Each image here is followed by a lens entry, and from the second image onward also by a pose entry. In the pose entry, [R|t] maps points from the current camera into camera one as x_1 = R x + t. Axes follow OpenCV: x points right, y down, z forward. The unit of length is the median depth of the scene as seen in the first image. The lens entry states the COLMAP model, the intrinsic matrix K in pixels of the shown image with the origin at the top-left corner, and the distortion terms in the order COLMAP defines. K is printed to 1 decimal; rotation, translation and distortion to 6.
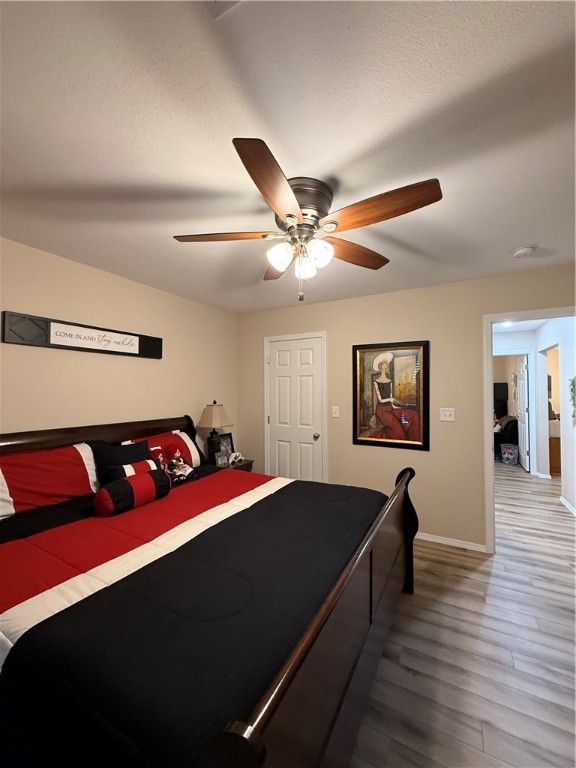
lens RADIAL K [[308.7, 0, 286.2], [0, 308.7, 390.1], [0, 0, 1]] dist [0.048078, -0.000076]
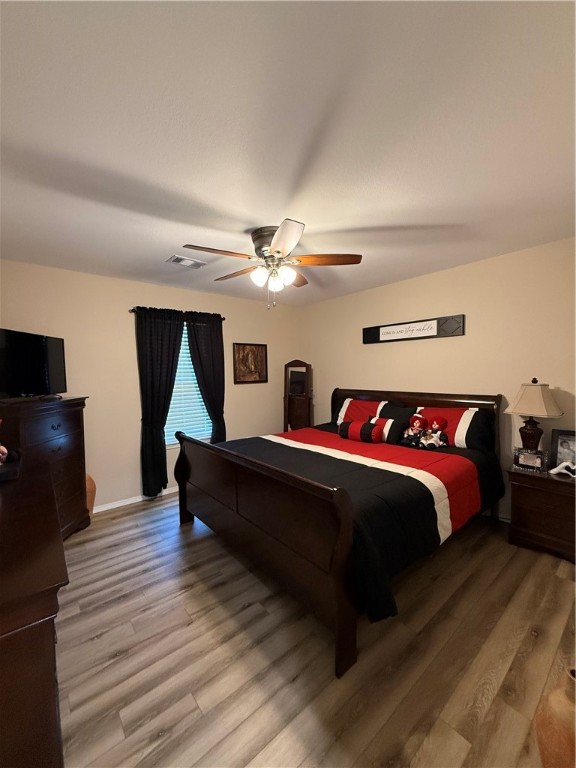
lens RADIAL K [[306.1, 0, 288.8], [0, 306.1, 381.4], [0, 0, 1]] dist [-0.000205, -0.000245]
pose [[-0.345139, 0.025875, -0.938195, 1.474649], [0.006559, 0.999662, 0.025157, 0.043890], [0.938529, 0.002529, -0.345192, 1.662237]]
